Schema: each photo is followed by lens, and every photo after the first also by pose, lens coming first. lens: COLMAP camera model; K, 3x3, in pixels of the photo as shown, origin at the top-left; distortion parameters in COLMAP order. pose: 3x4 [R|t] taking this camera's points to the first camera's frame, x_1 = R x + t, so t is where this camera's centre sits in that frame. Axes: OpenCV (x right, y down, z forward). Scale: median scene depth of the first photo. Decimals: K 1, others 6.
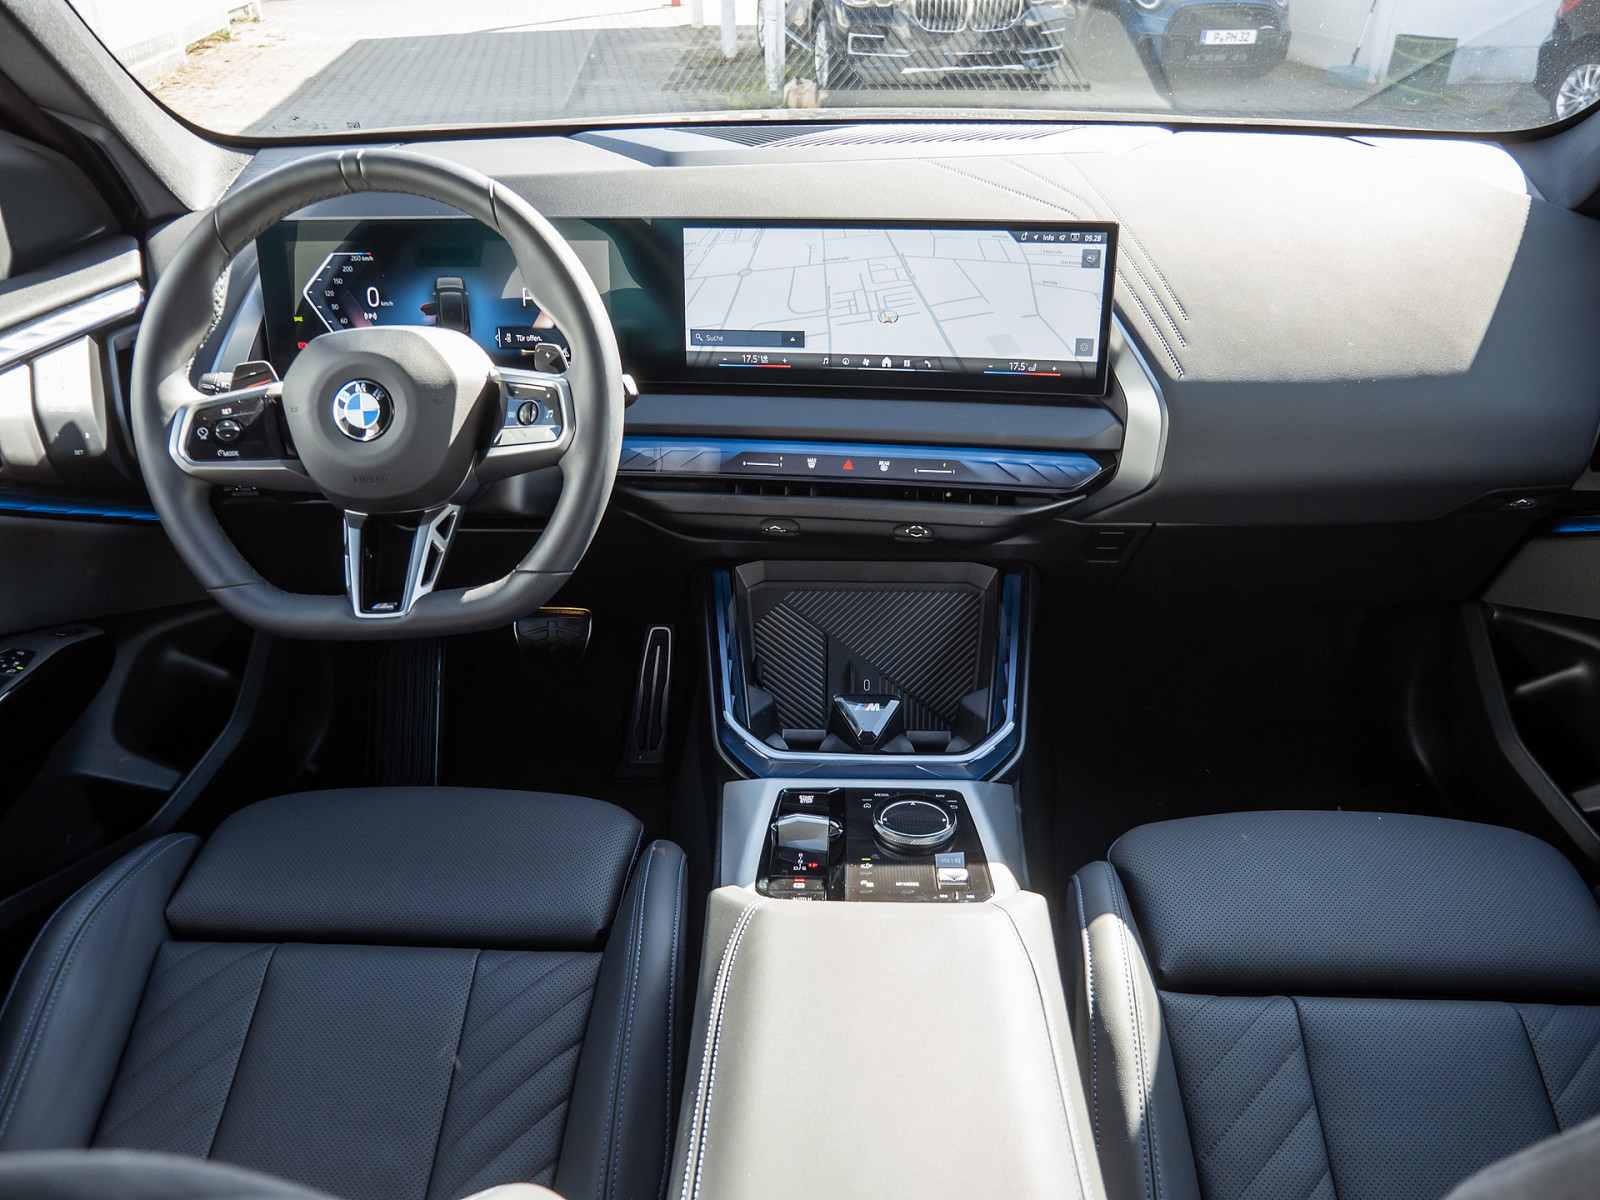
lens RADIAL K [[1141.1, 0, 800.7], [0, 1141.1, 605.6], [0, 0, 1]] dist [-0.059321, 0.013919]
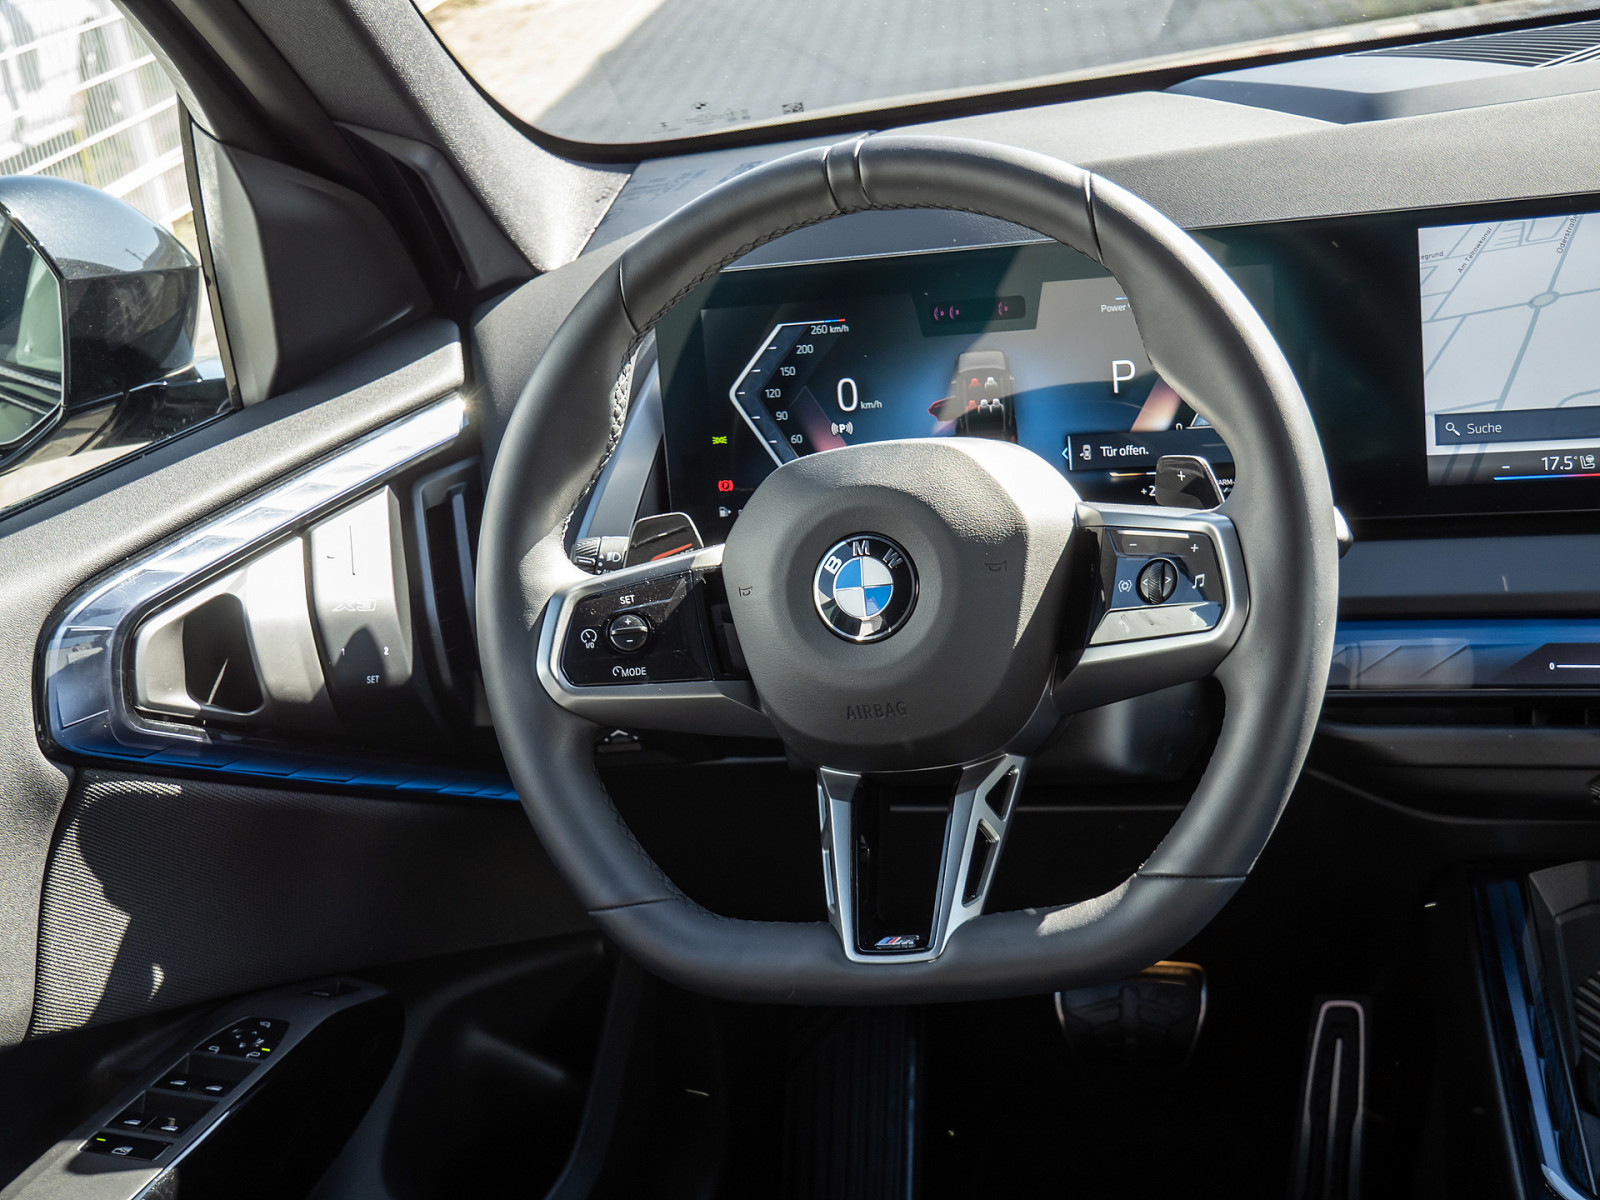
lens RADIAL K [[2217.5, 0, 803.9], [0, 2217.5, 616.1], [0, 0, 1]] dist [-0.016975, 0.000000]
pose [[0.951594, -0.041860, -0.304495, -0.069829], [-0.008139, 0.986903, -0.161109, 0.015934], [0.307251, 0.155789, 0.938790, -0.035208]]
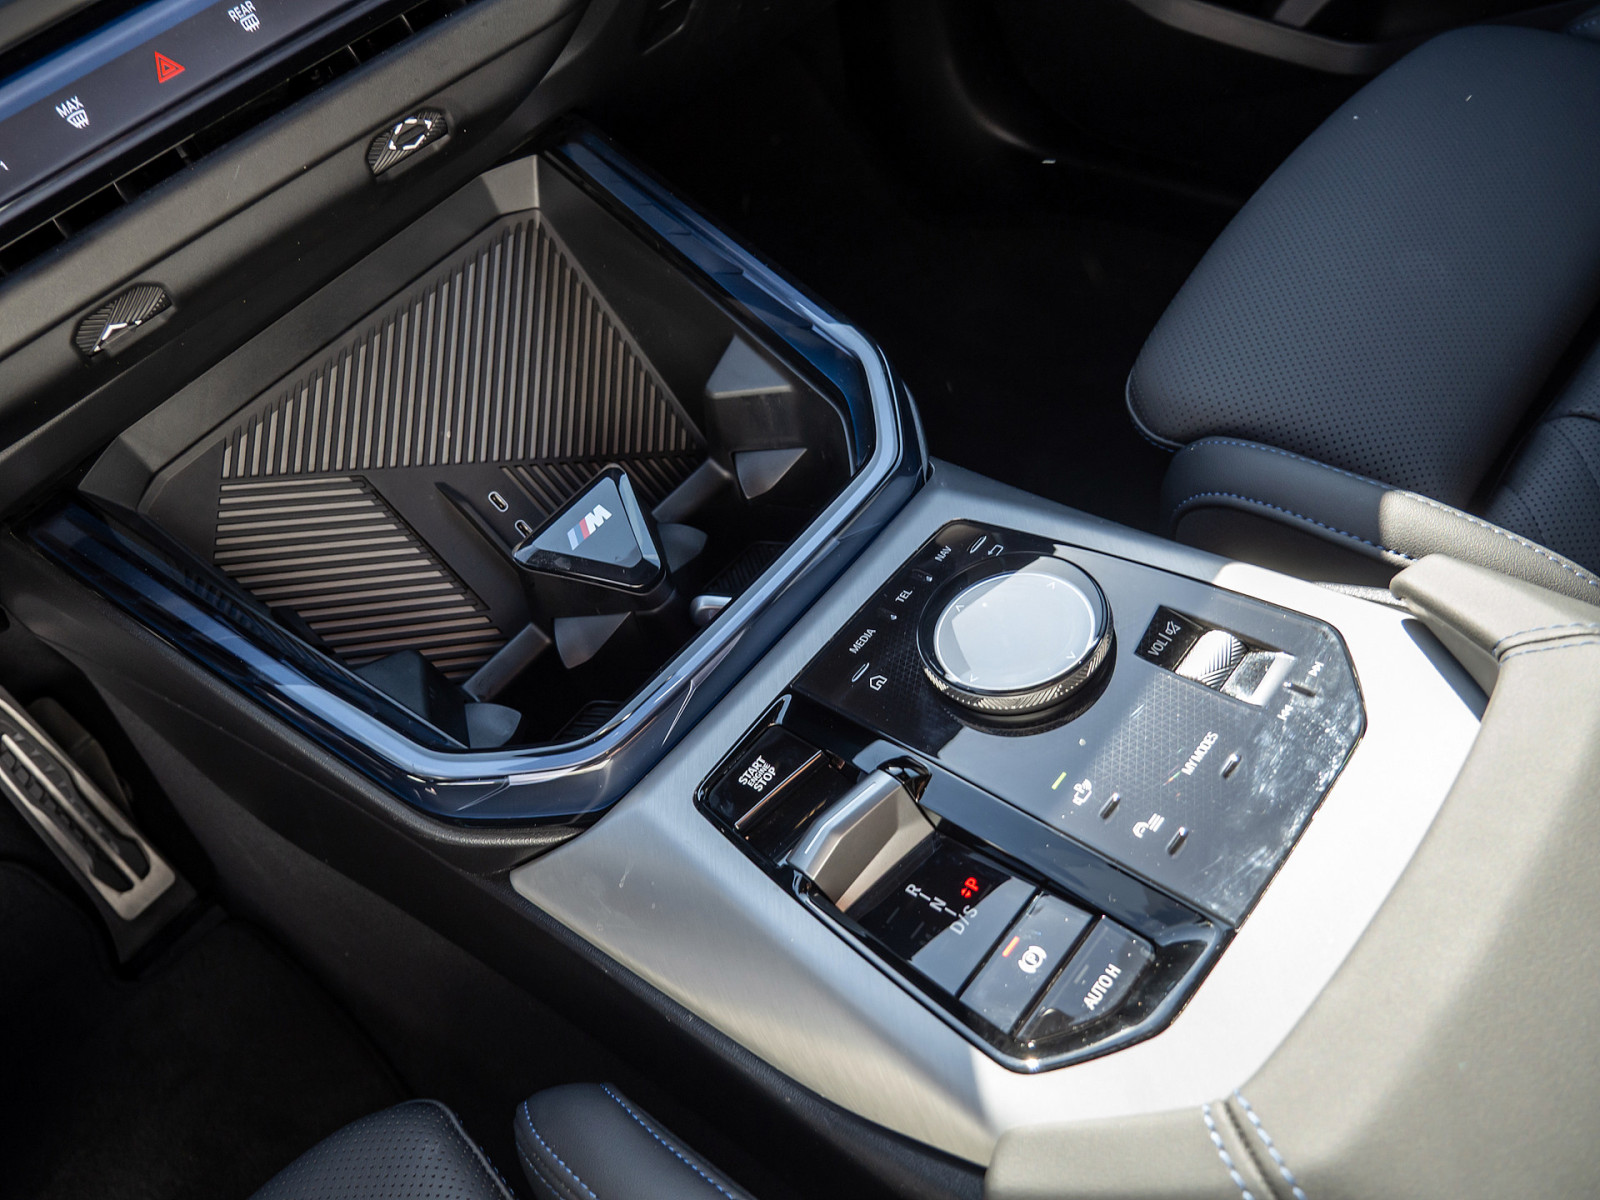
lens RADIAL K [[1141.1, 0, 797.7], [0, 1141.1, 613.9], [0, 0, 1]] dist [-0.059321, 0.013919]
pose [[0.621650, -0.682644, 0.384120, -0.095298], [0.544940, 0.729172, 0.413942, -0.030881], [-0.562665, -0.048005, 0.825290, 0.601916]]
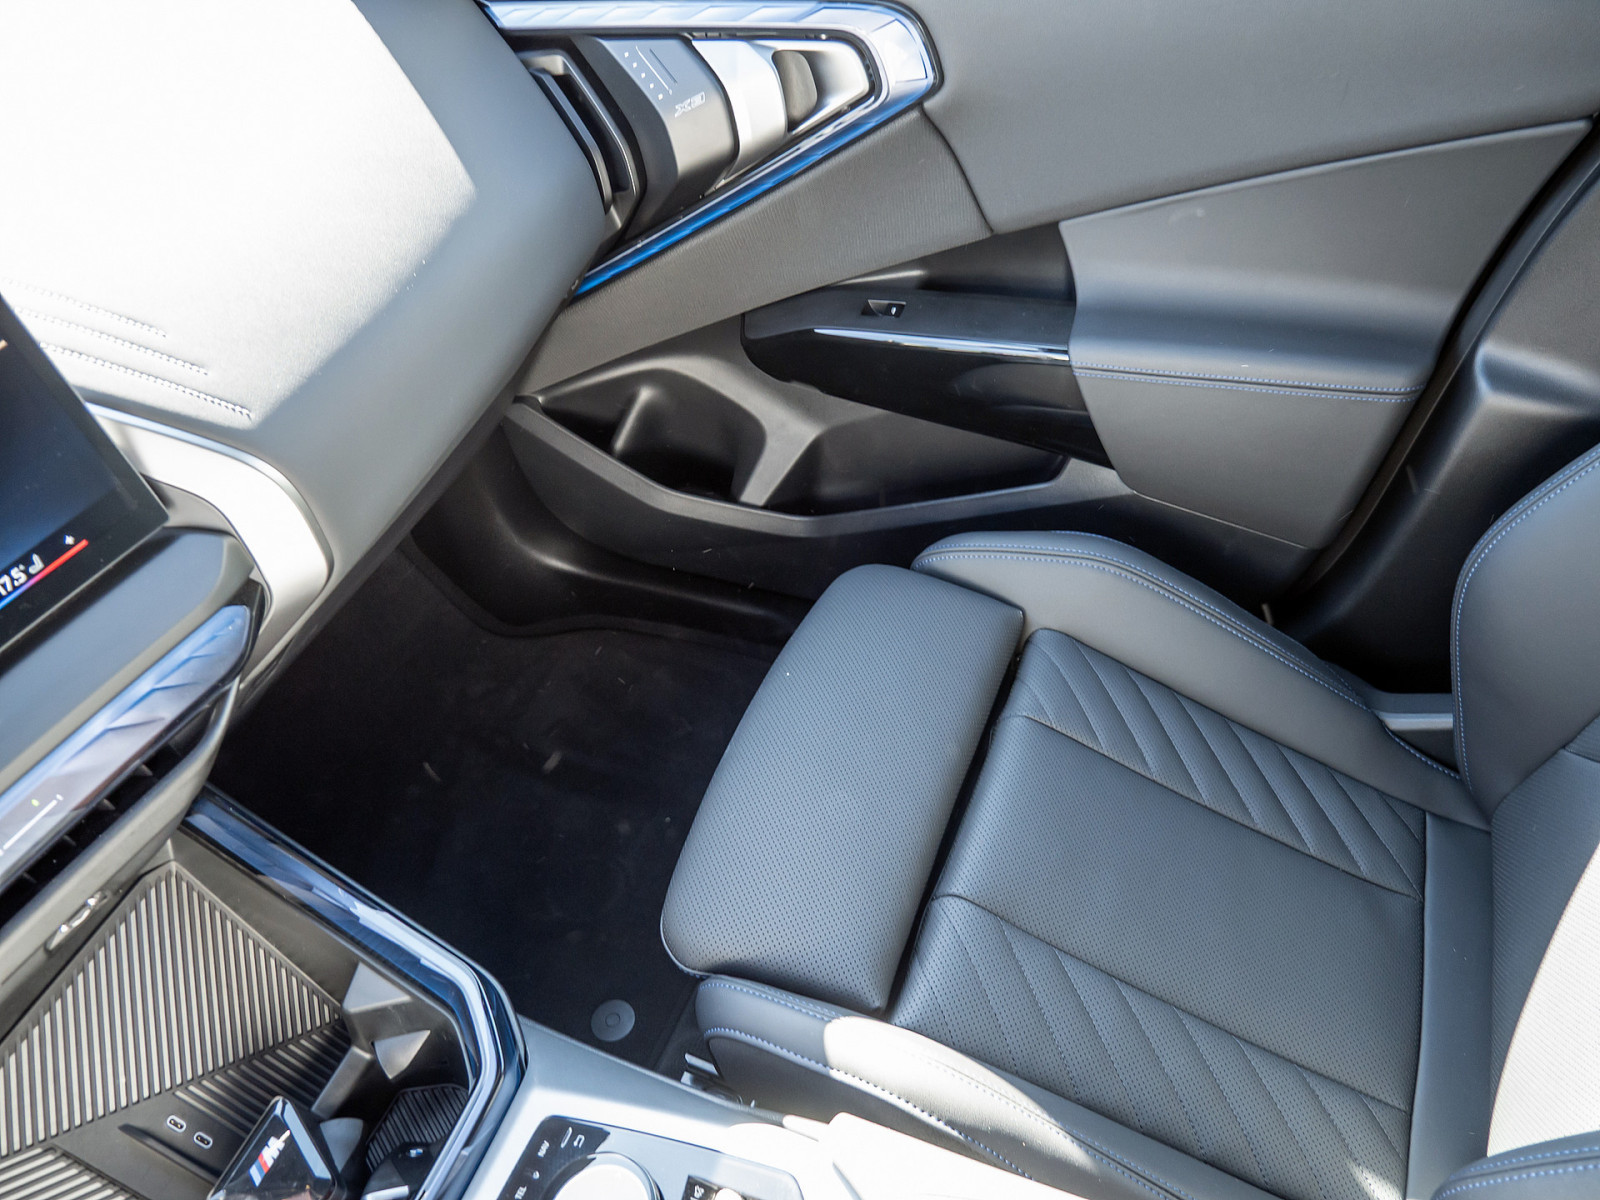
lens RADIAL K [[1141.1, 0, 794.6], [0, 1141.1, 599.3], [0, 0, 1]] dist [-0.059321, 0.013919]
pose [[0.331748, -0.680615, 0.653227, -0.030879], [0.533900, 0.706335, 0.464803, -0.250339], [-0.777750, 0.194560, 0.597706, 0.409264]]
